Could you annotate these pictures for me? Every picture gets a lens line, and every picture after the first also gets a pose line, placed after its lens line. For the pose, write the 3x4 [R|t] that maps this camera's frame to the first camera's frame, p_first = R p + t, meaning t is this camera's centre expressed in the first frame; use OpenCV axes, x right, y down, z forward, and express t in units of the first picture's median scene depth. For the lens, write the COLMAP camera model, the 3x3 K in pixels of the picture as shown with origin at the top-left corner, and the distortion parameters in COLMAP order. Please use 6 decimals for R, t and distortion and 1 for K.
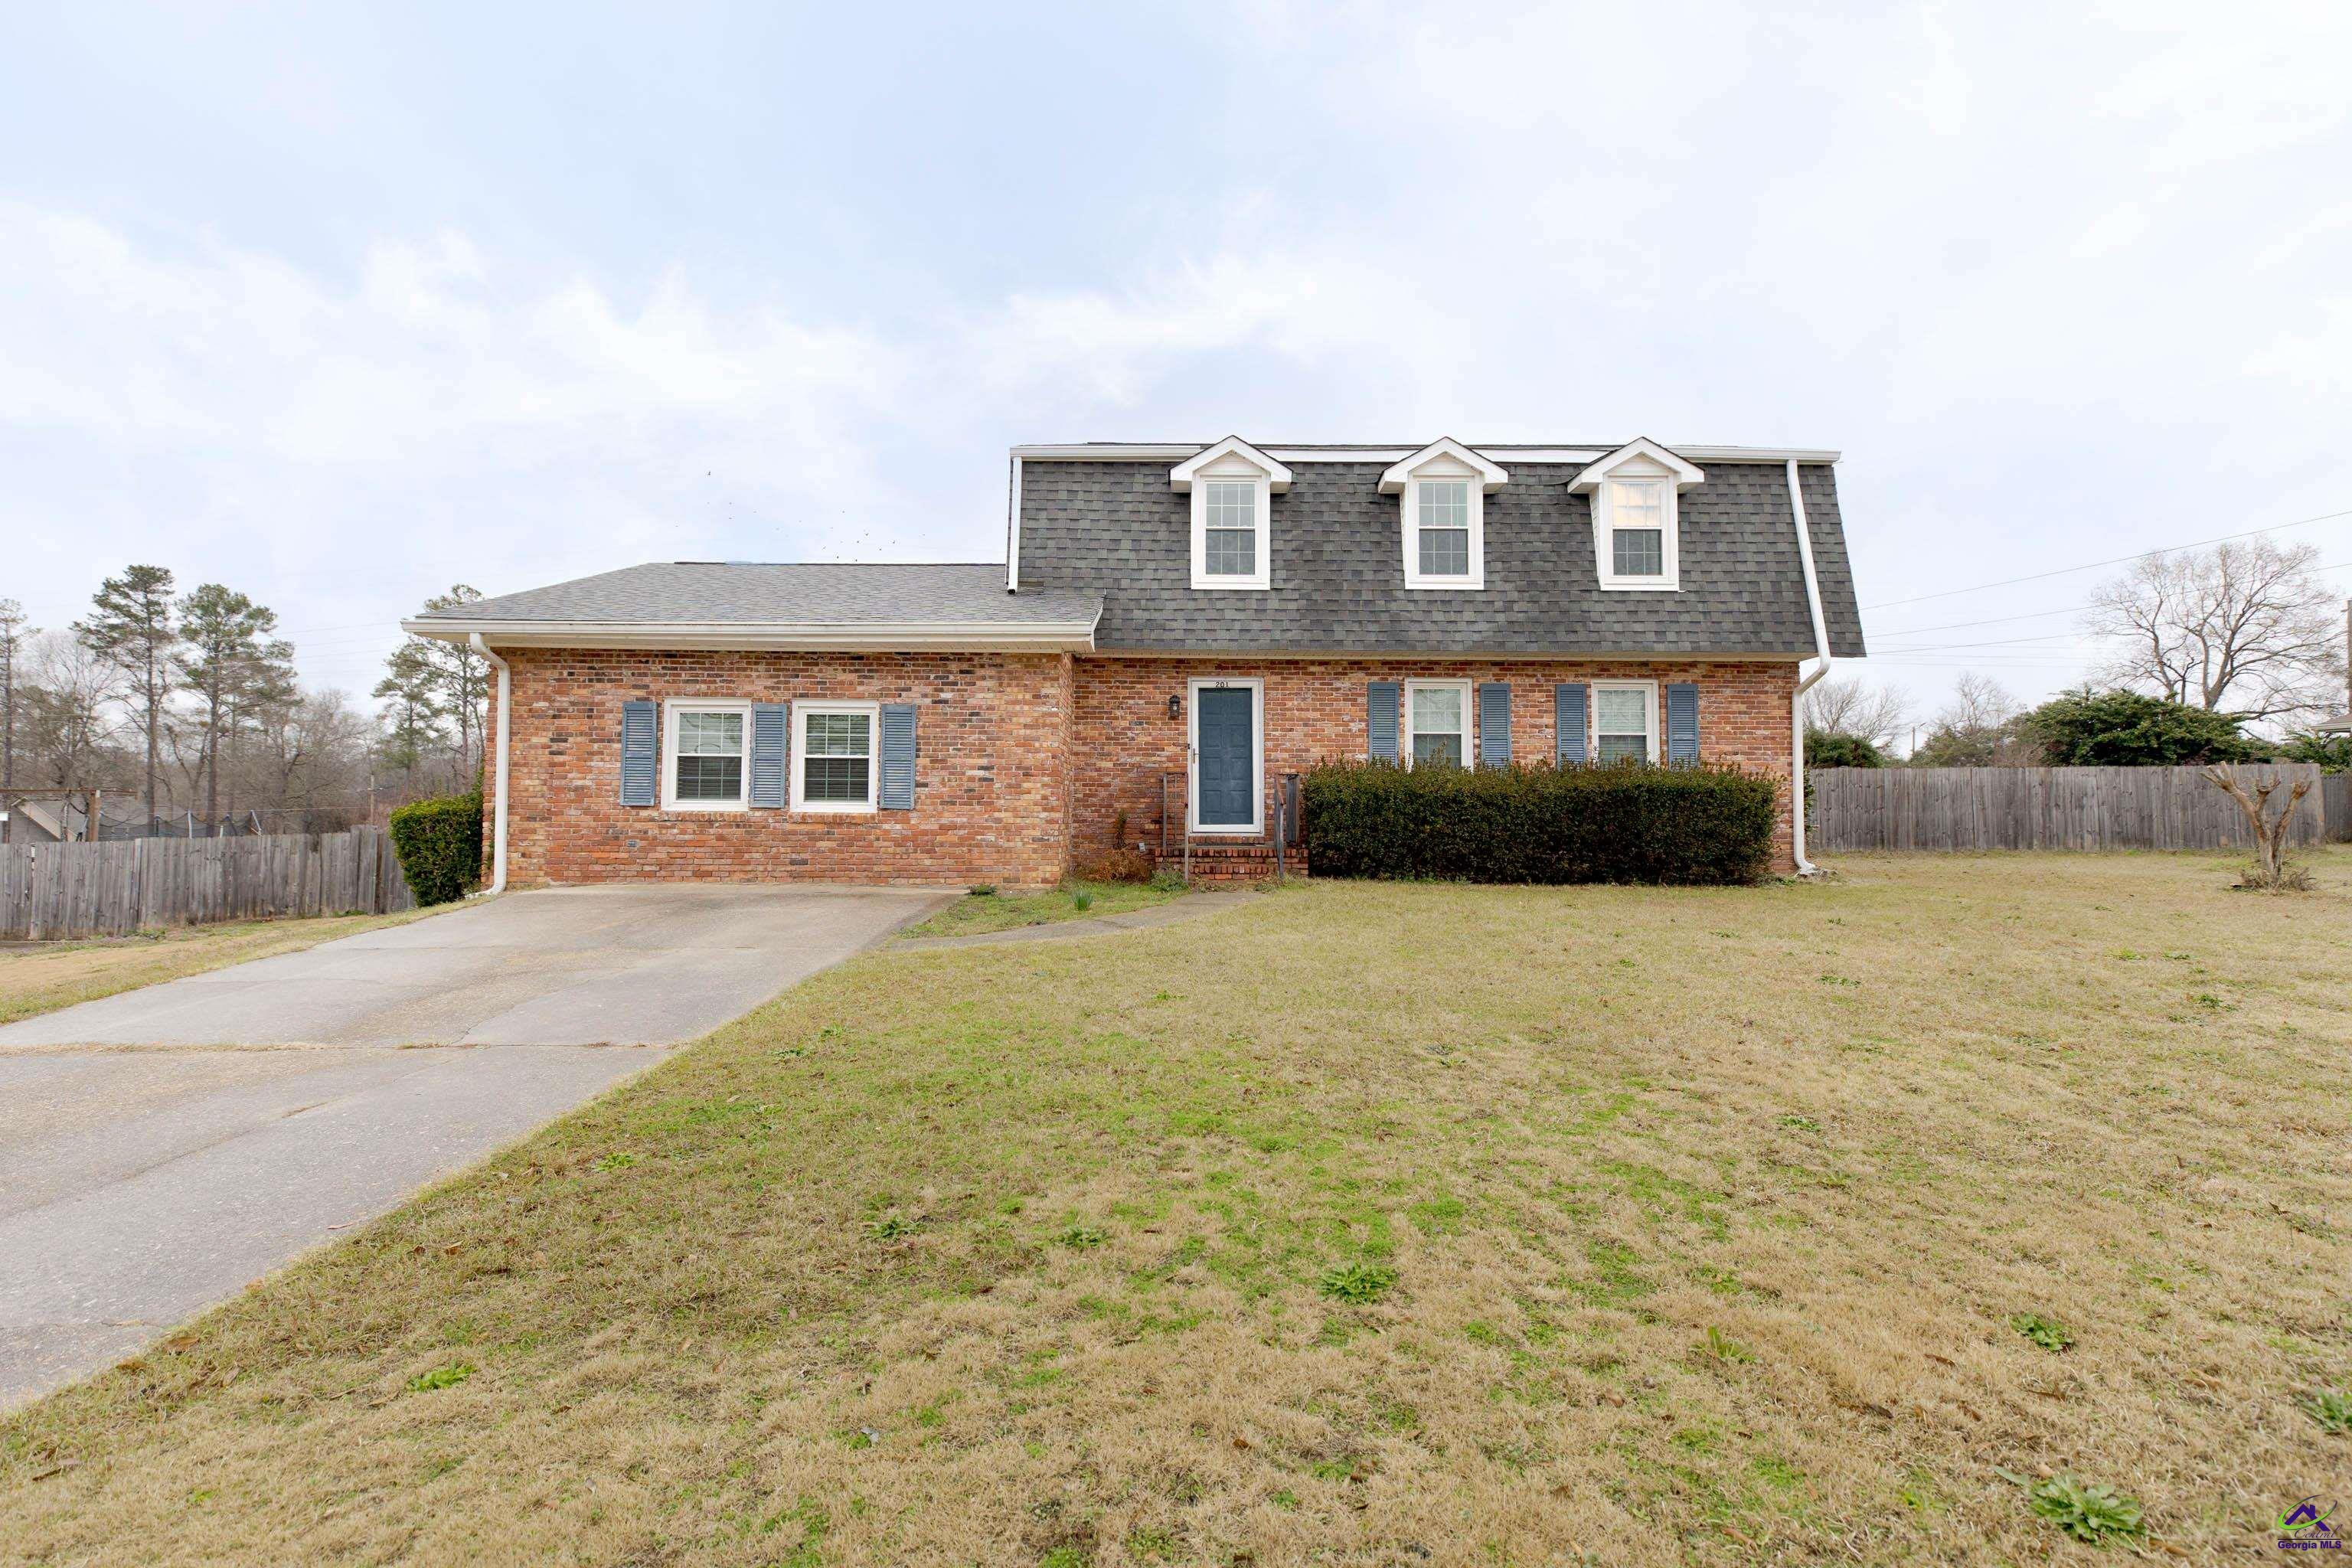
lens RADIAL K [[1045.5, 0, 1164.5], [0, 1045.5, 779.6], [0, 0, 1]] dist [0.001152, -0.000128]
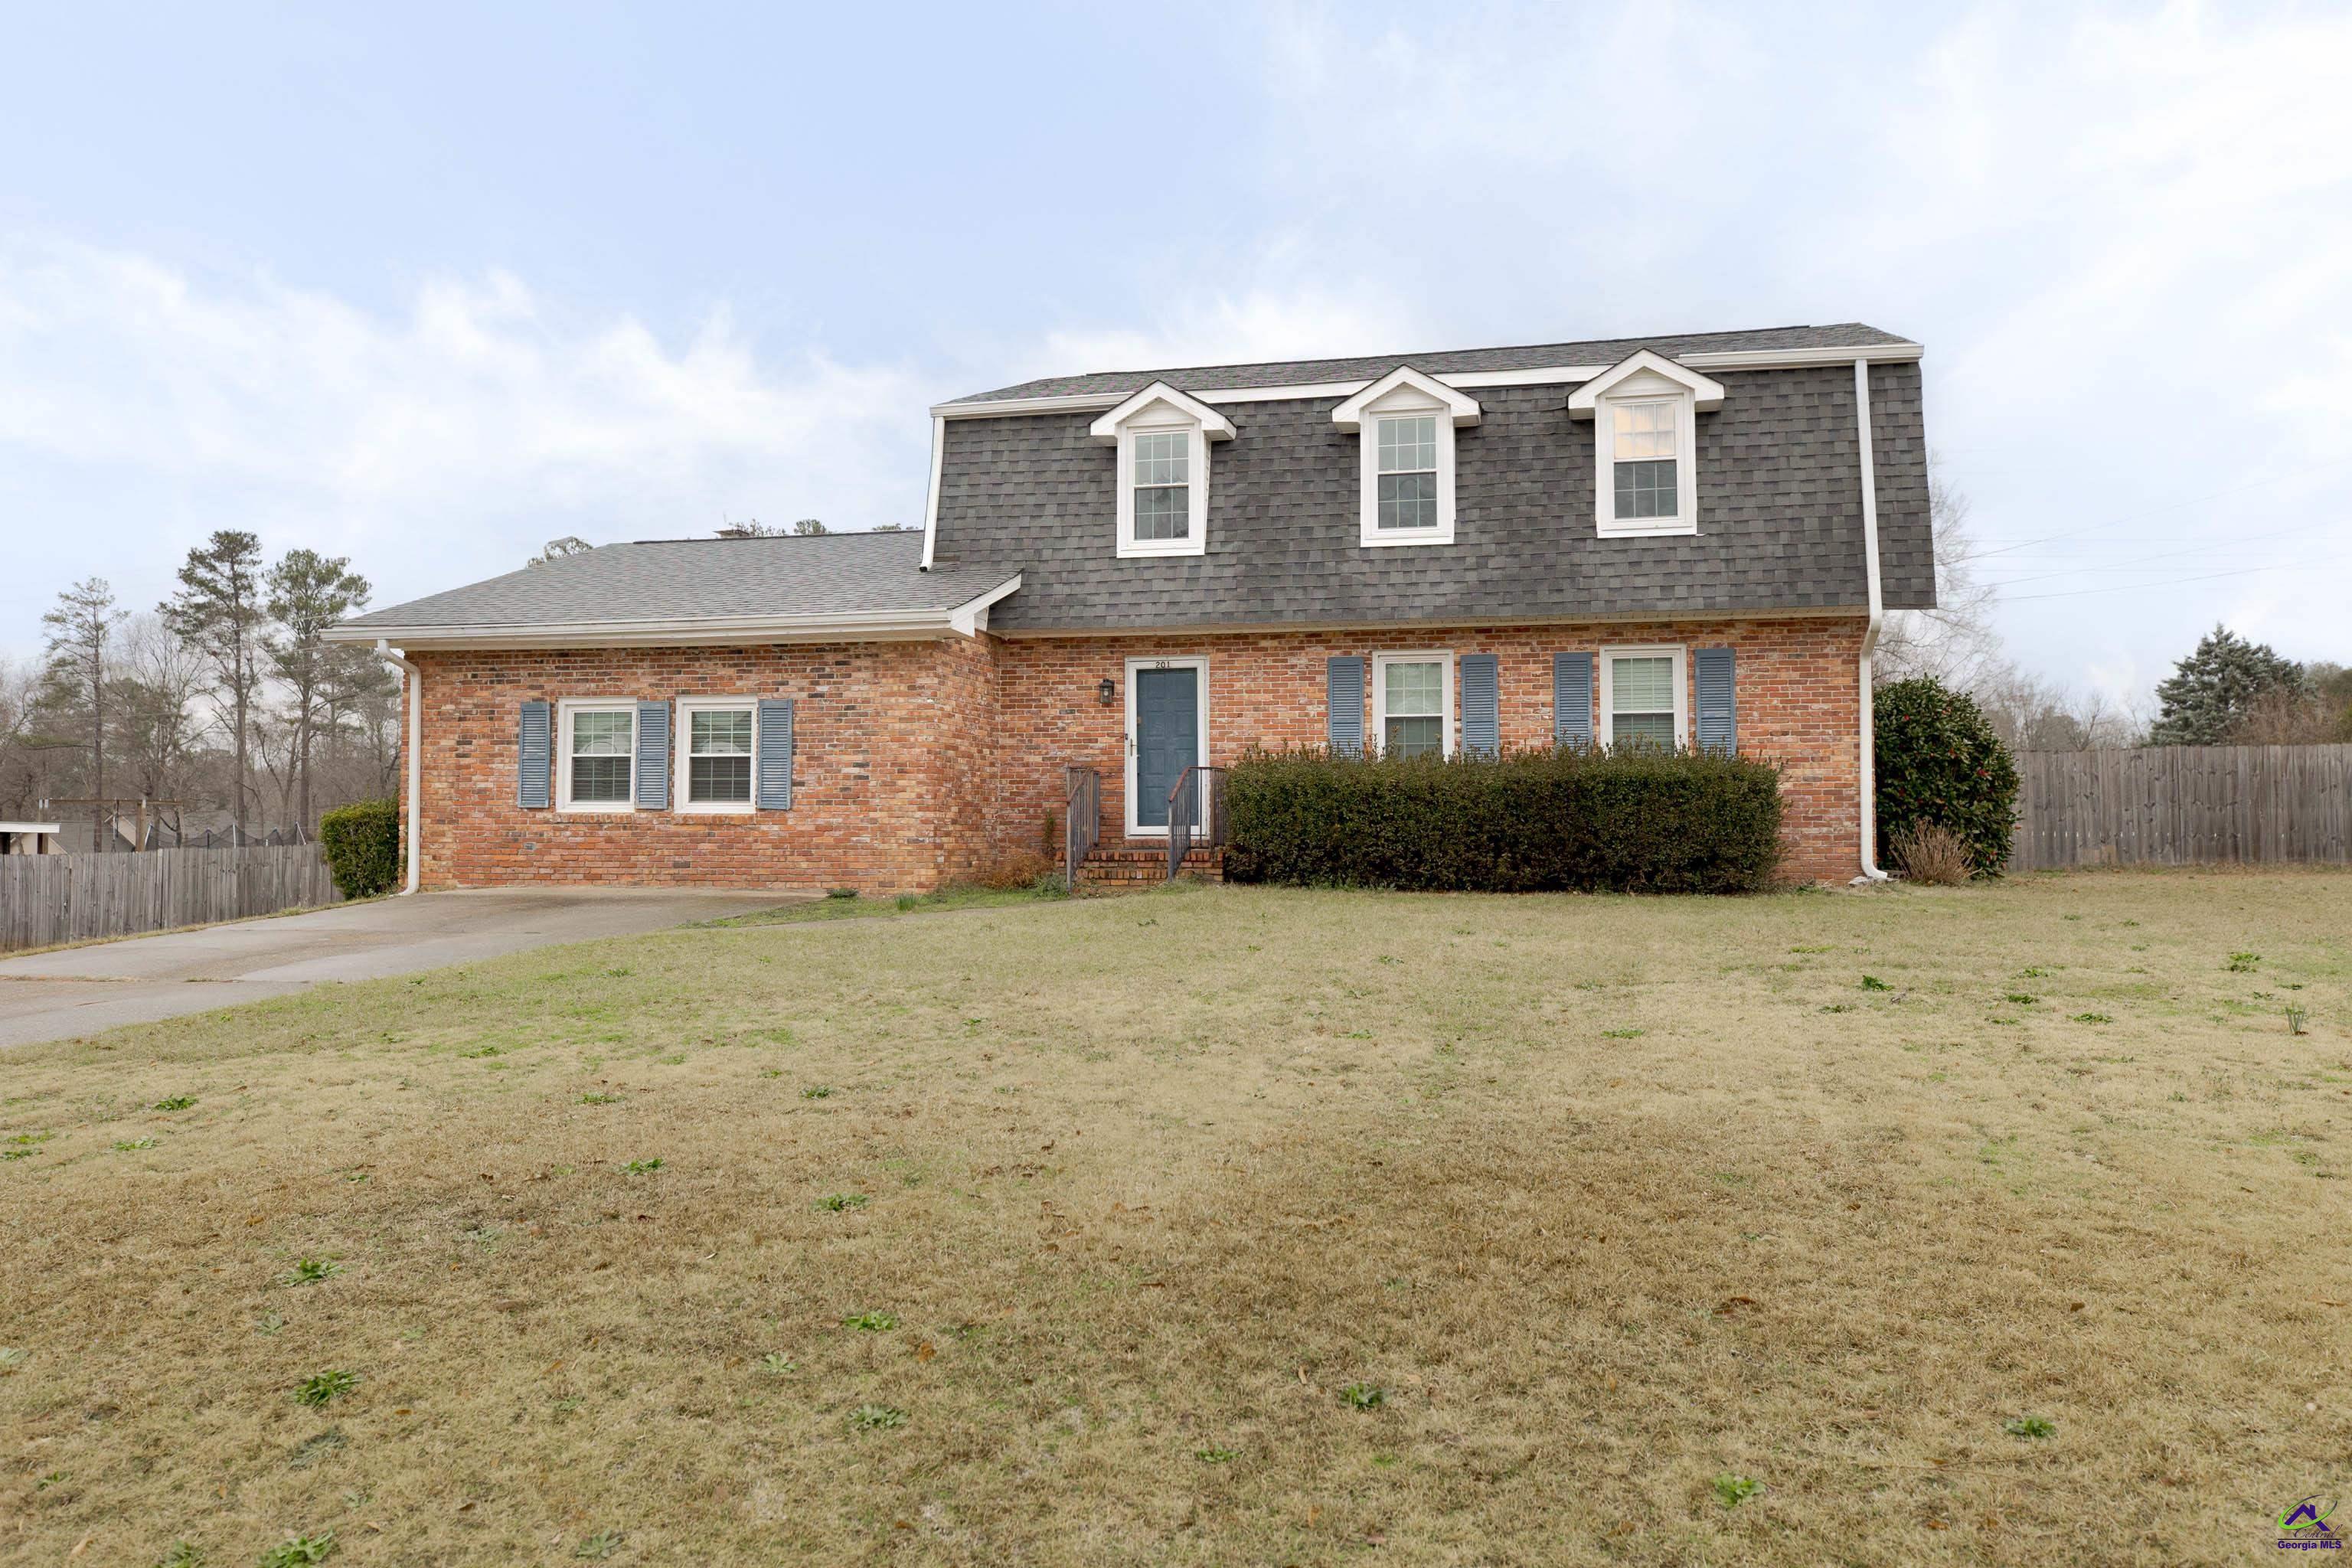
lens RADIAL K [[1512.0, 0, 1176.0], [0, 1512.0, 784.0], [0, 0, 1]] dist [0.002899, 0.000008]
pose [[0.976251, -0.010747, -0.216375, 0.348025], [0.011765, 0.999925, 0.003420, 0.004074], [0.216322, -0.005884, 0.976304, -0.231765]]
